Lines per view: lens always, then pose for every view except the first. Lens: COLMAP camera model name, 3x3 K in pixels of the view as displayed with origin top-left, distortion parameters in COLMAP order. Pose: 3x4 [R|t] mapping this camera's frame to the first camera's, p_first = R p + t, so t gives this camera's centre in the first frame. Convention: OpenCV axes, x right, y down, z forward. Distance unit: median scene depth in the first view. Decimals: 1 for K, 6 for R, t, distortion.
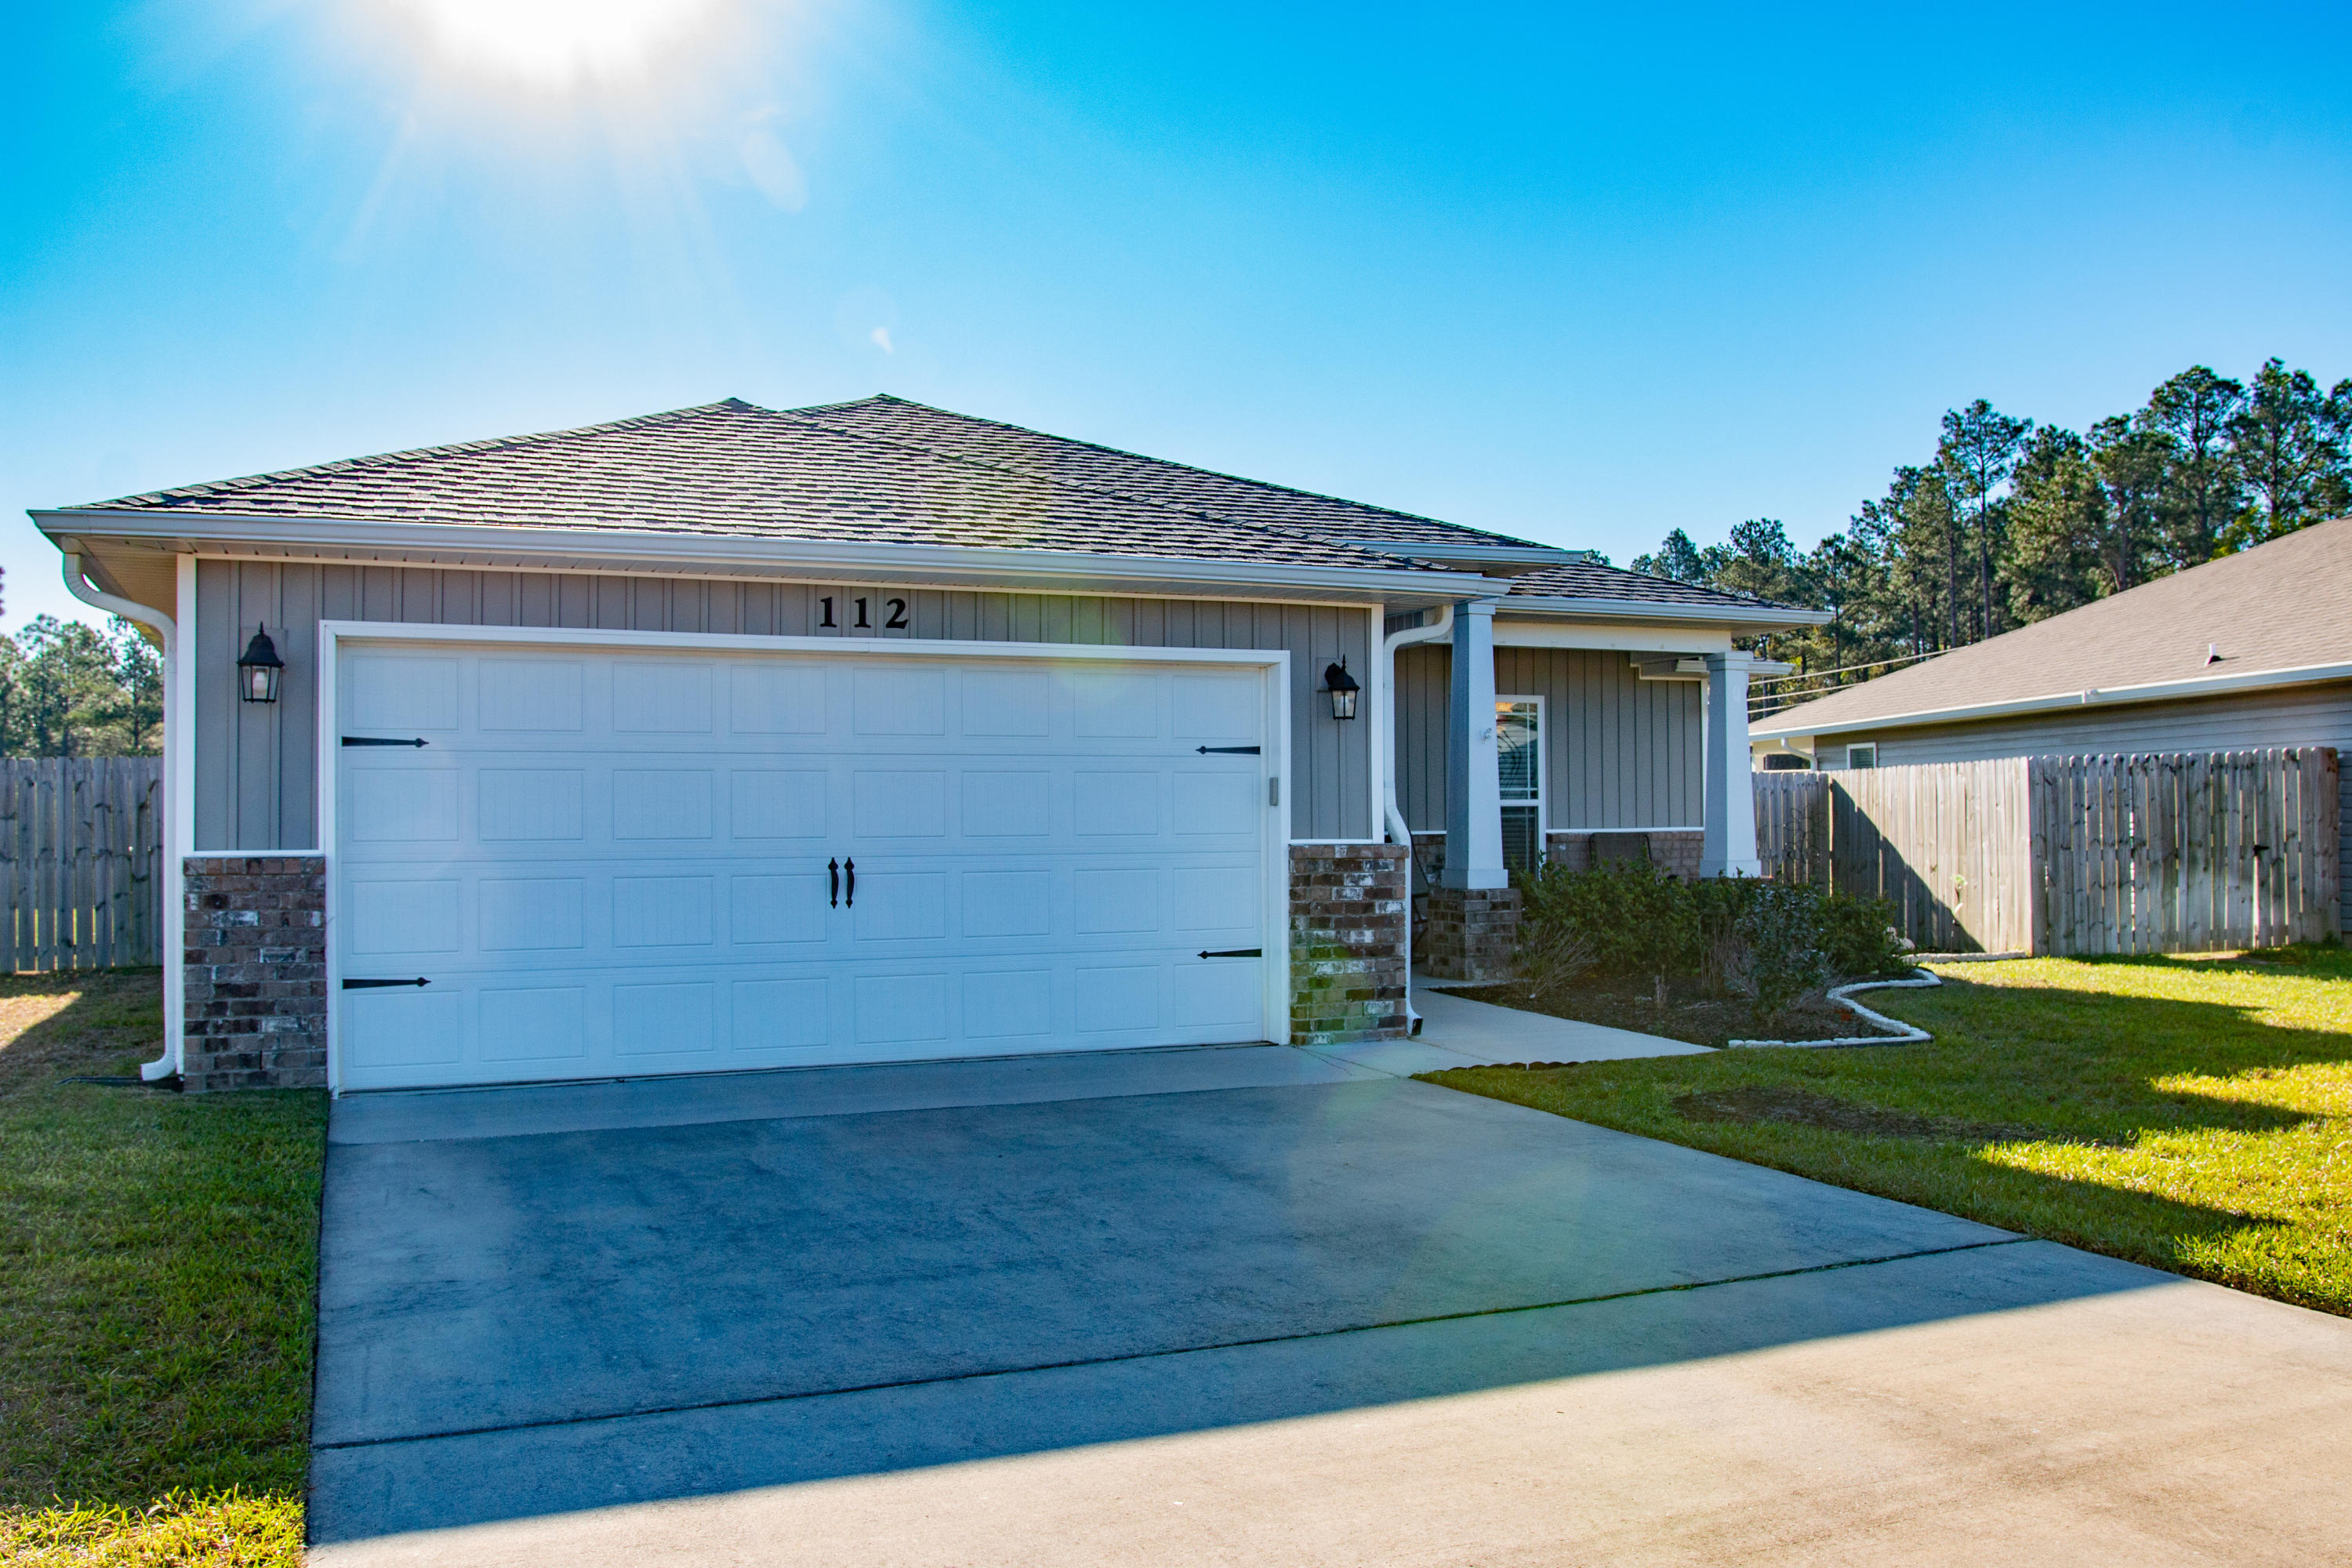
lens RADIAL K [[1920.4, 0, 1176.0], [0, 1920.4, 784.0], [0, 0, 1]] dist [-0.089259, 0.070590]
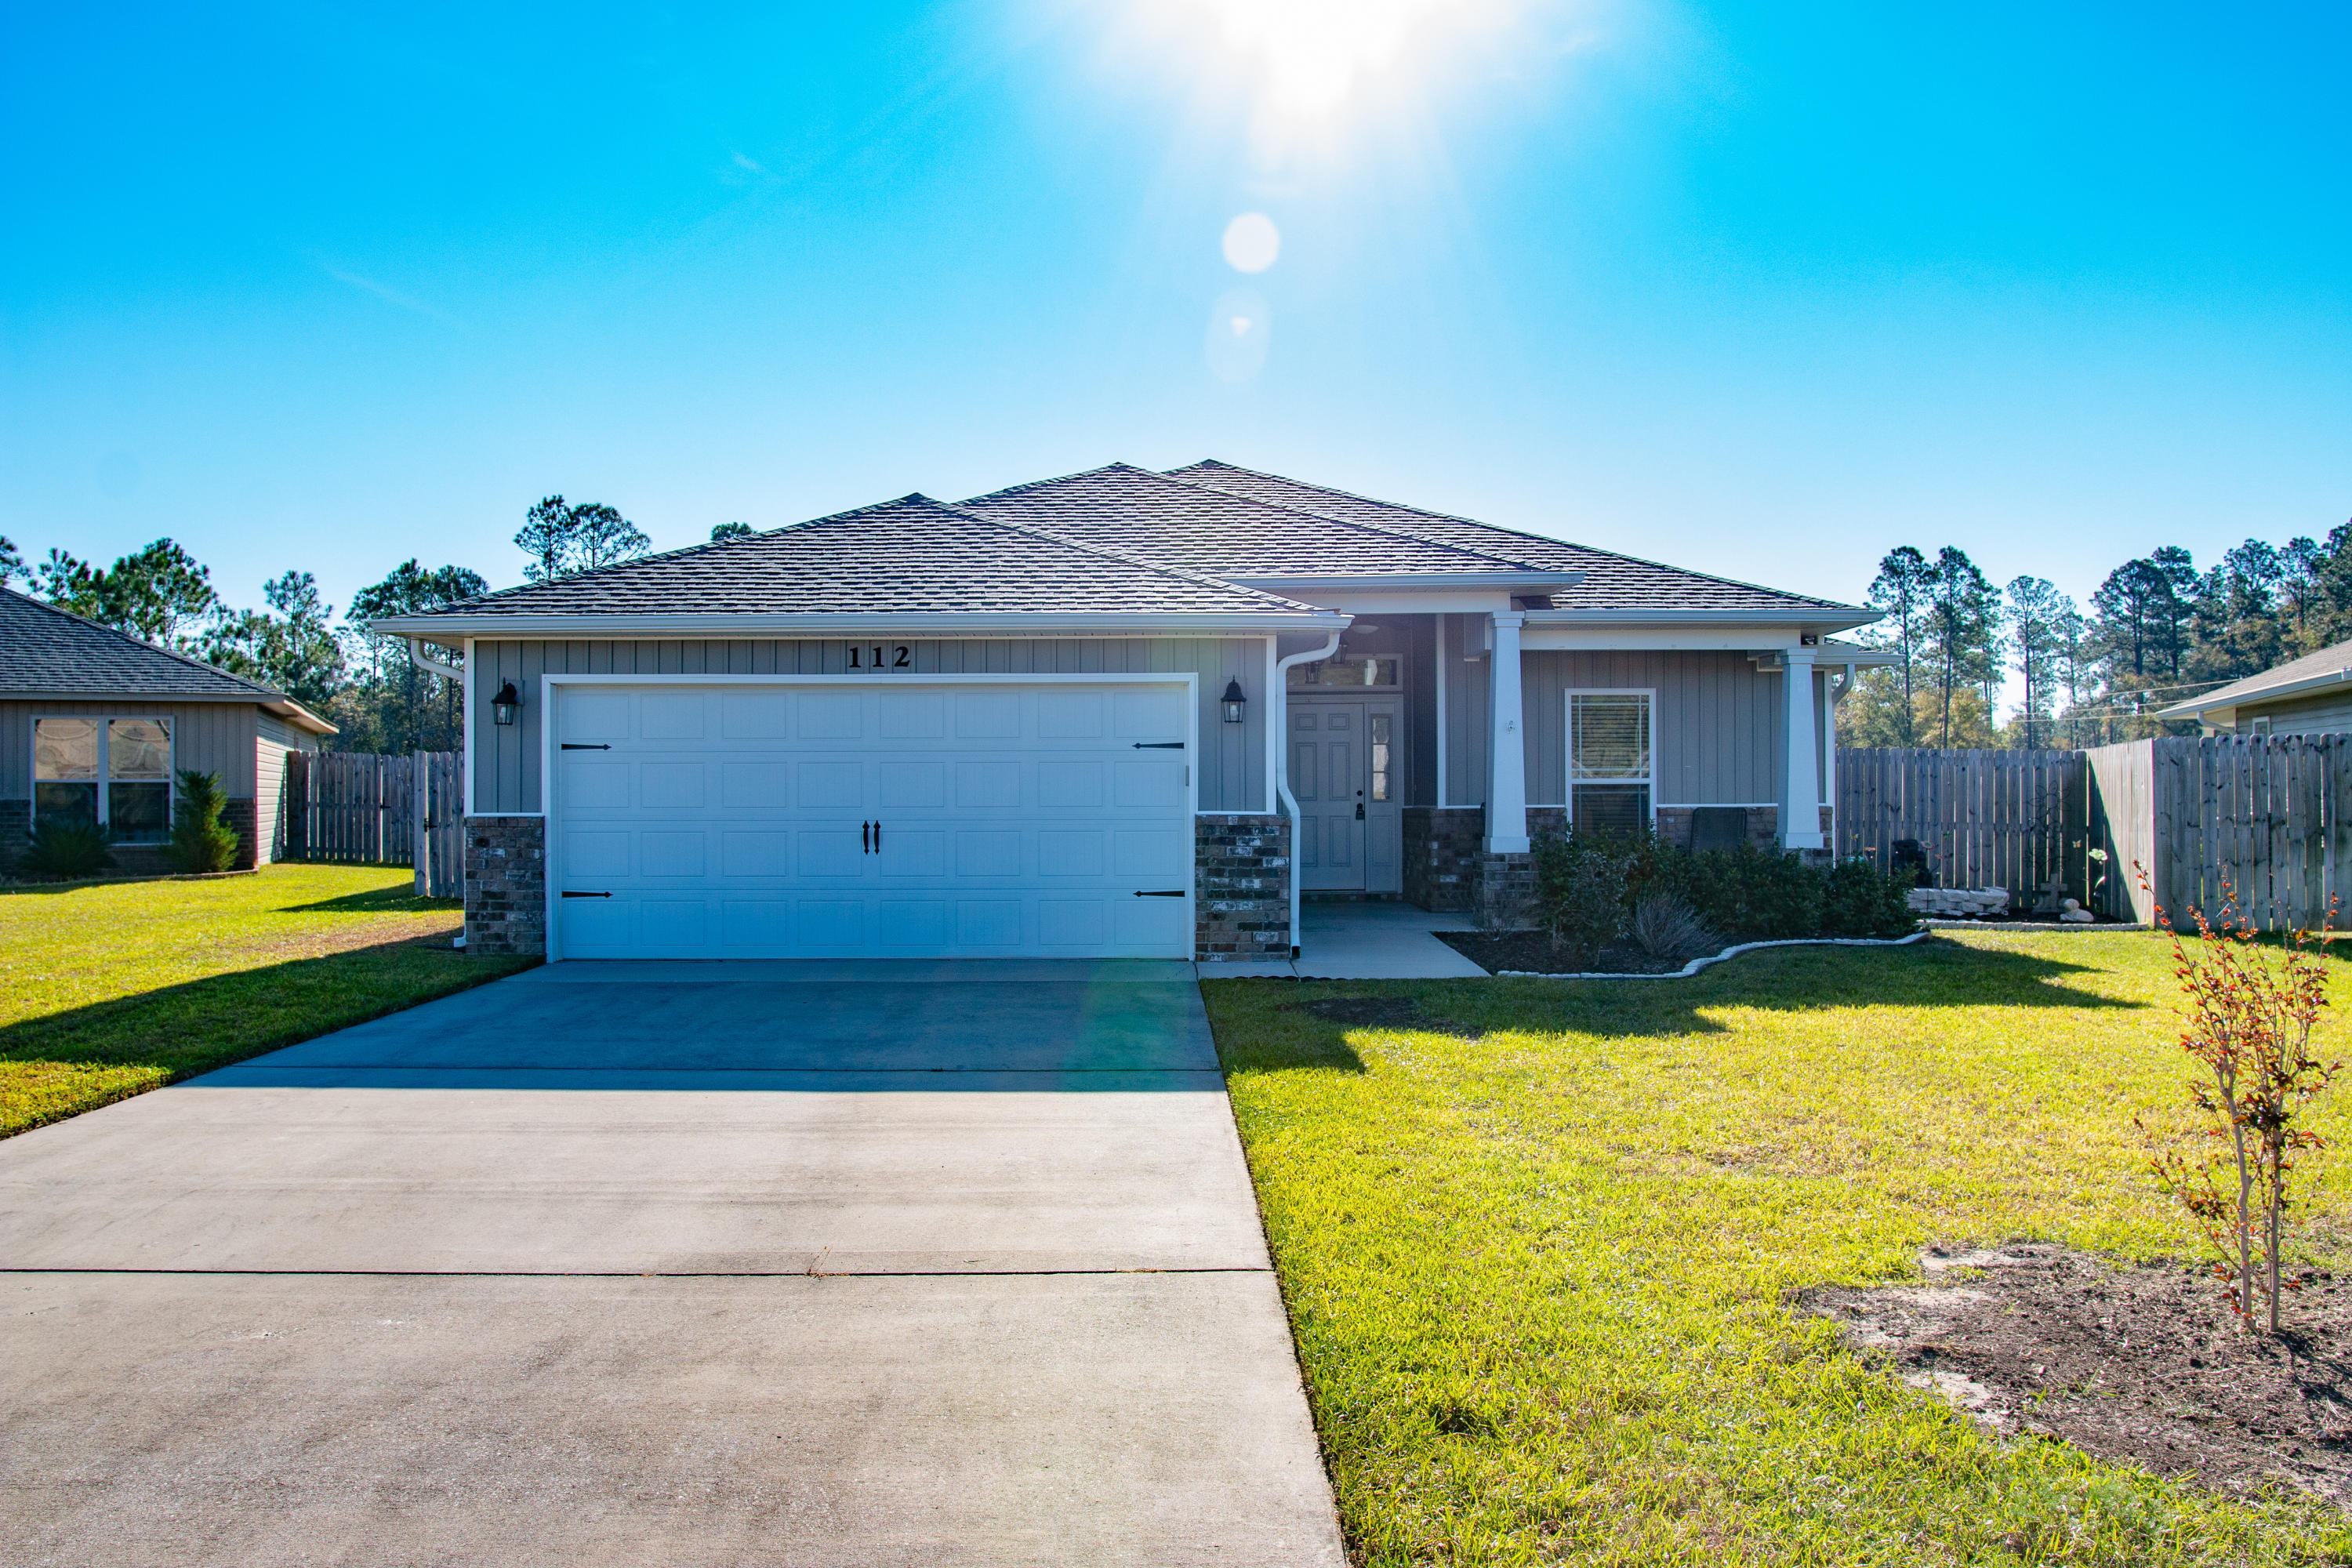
lens RADIAL K [[1920.4, 0, 1176.0], [0, 1920.4, 784.0], [0, 0, 1]] dist [-0.089259, 0.070590]
pose [[0.922894, 0.002757, -0.385045, 0.566204], [0.003775, 0.999862, 0.016208, -0.012423], [0.385036, -0.016411, 0.922756, -0.263906]]
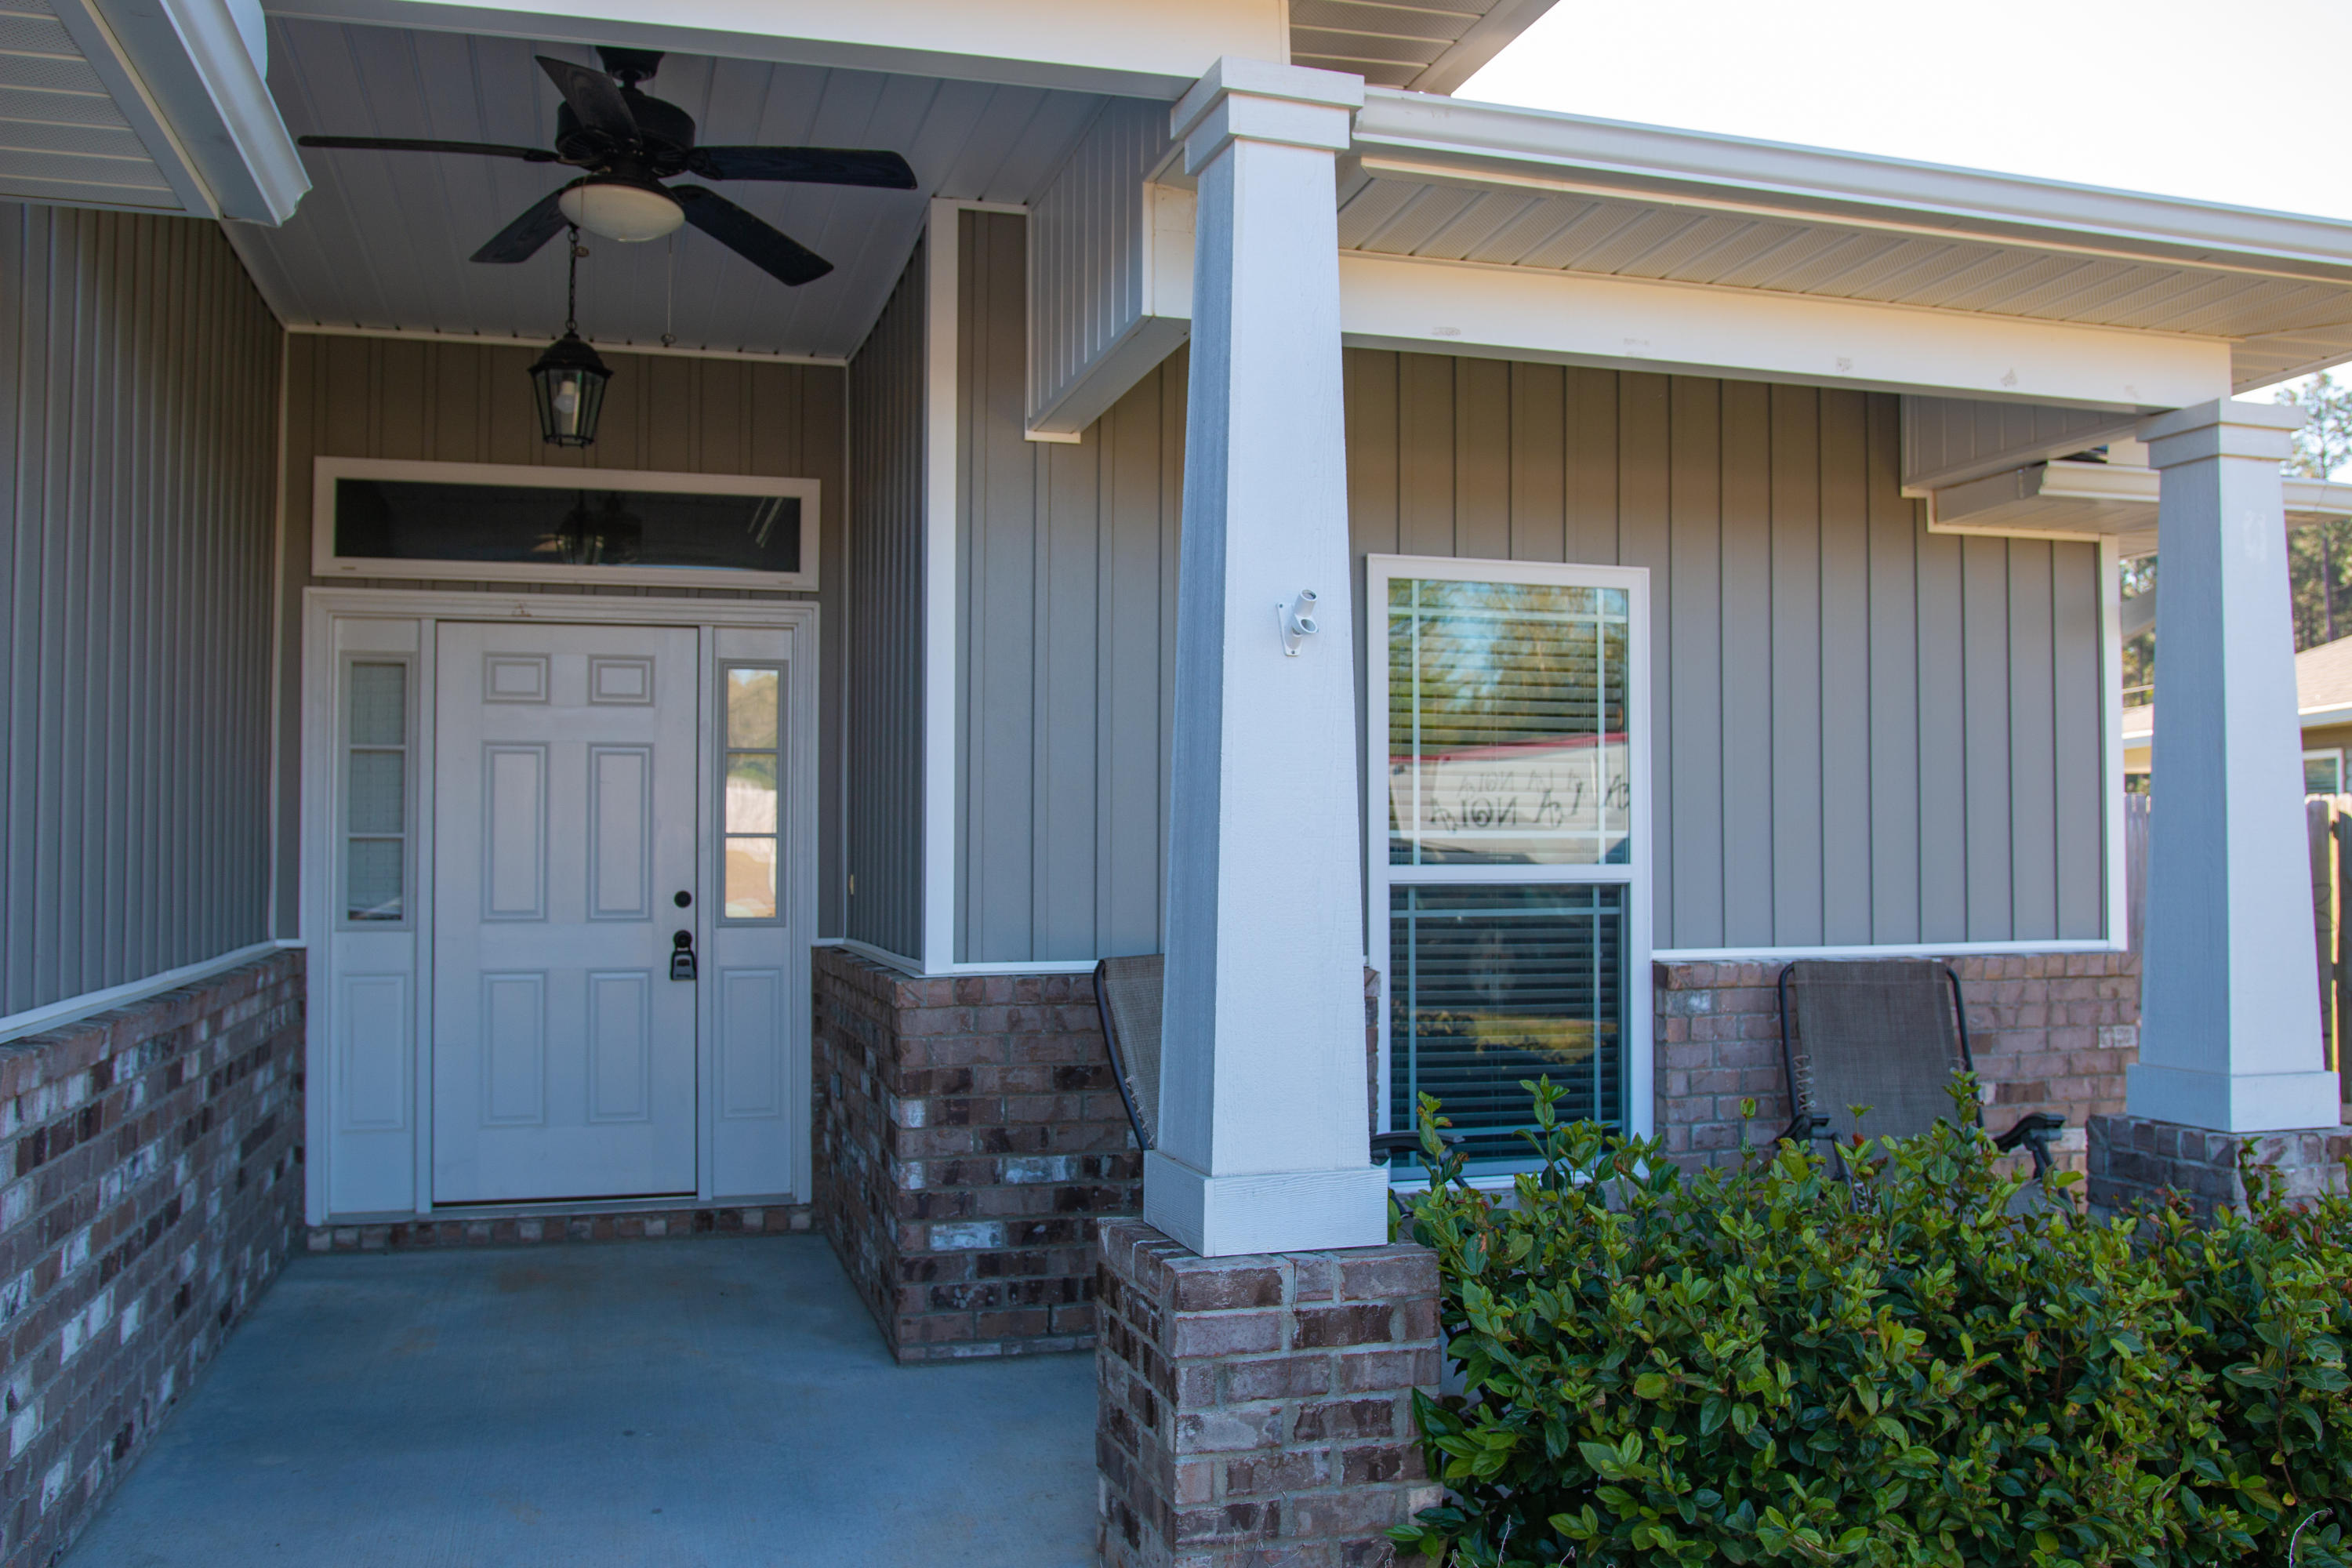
lens RADIAL K [[1959.3, 0, 1176.0], [0, 1959.3, 784.0], [0, 0, 1]] dist [-0.057689, -0.000501]
pose [[0.992529, 0.005795, -0.121872, 0.230941], [-0.007651, 0.999862, -0.014769, -0.000856], [0.121770, 0.015591, 0.992436, 0.977647]]
